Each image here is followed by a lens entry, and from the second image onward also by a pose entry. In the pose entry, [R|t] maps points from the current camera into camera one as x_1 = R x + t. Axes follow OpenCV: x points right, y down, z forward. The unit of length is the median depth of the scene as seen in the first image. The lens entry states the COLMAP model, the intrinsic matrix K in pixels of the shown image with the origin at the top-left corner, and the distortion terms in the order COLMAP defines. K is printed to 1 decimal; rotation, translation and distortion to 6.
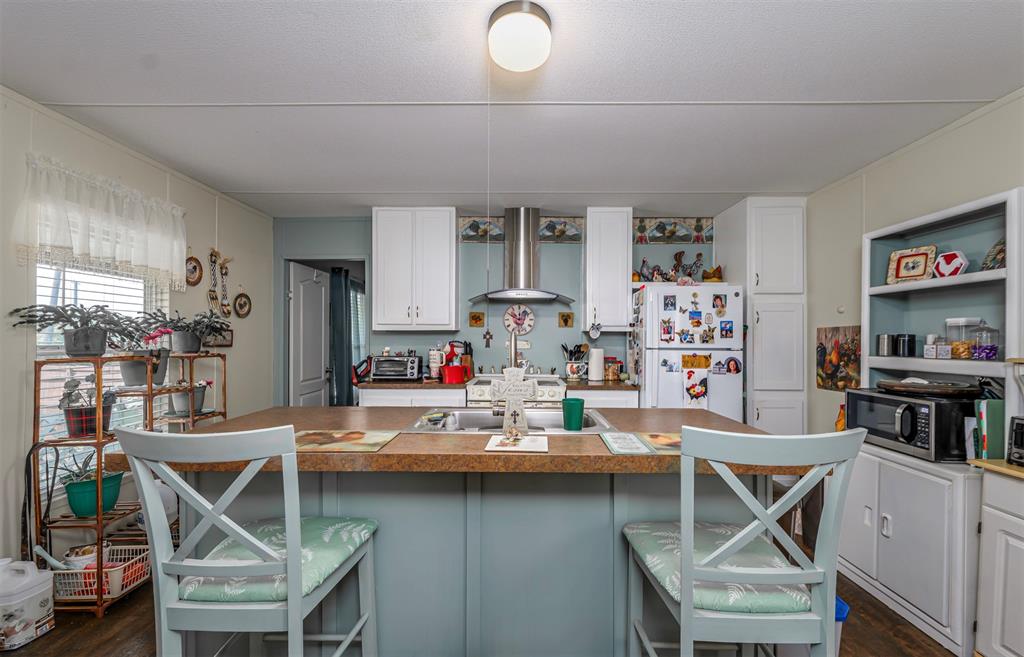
lens RADIAL K [[418.3, 0, 515.0], [0, 418.3, 336.1], [0, 0, 1]] dist [-0.000967, -0.000270]
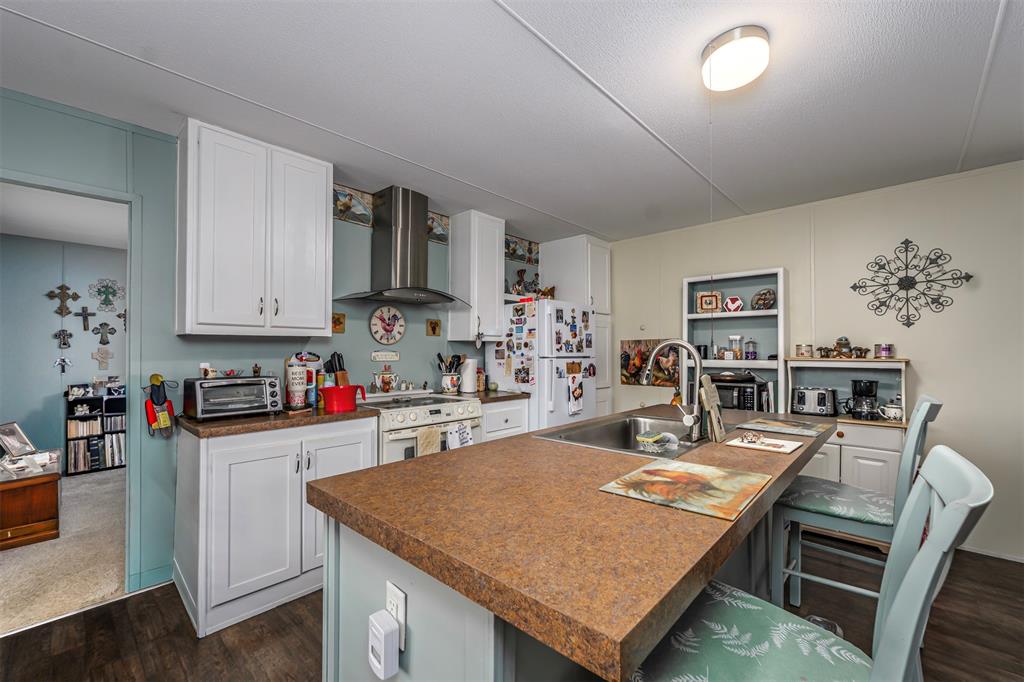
lens RADIAL K [[426.0, 0, 510.1], [0, 426.0, 343.2], [0, 0, 1]] dist [-0.000960, 0.000016]
pose [[0.670934, 0.008995, 0.741463, -0.595791], [-0.001360, 0.999940, -0.010900, 0.005786], [-0.741516, 0.006305, 0.670905, 0.361146]]
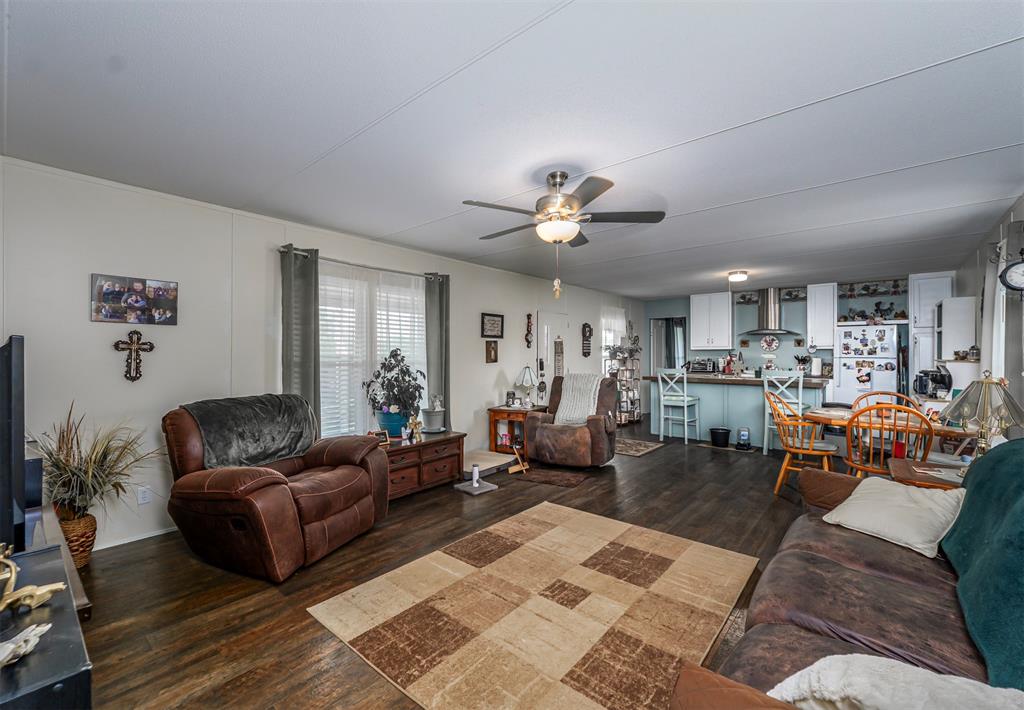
lens RADIAL K [[430.0, 0, 493.3], [0, 430.0, 353.4], [0, 0, 1]] dist [0.000674, 0.000088]
pose [[0.755211, -0.004459, -0.655466, 0.468056], [0.008779, 0.999956, 0.003314, -0.013202], [0.655422, -0.008257, 0.755217, -1.799347]]
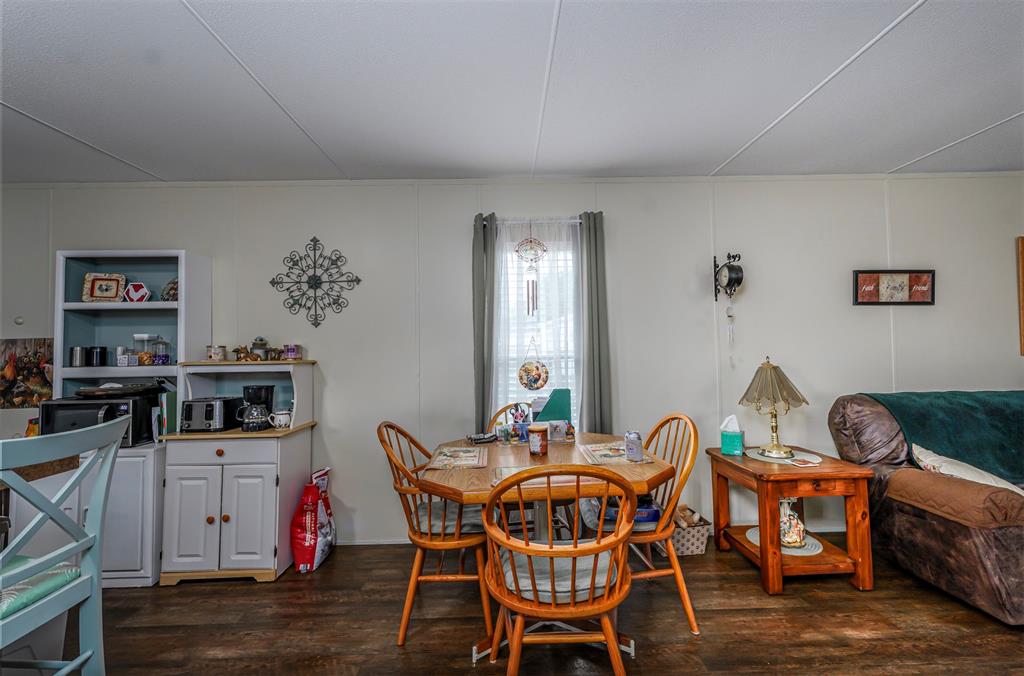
lens RADIAL K [[419.4, 0, 512.0], [0, 419.4, 338.0], [0, 0, 1]] dist [0.003128, -0.000399]
pose [[-0.034830, 0.017013, 0.999248, -0.203811], [0.007614, 0.999831, -0.016758, -0.000112], [-0.999364, 0.007024, -0.034954, -0.074864]]
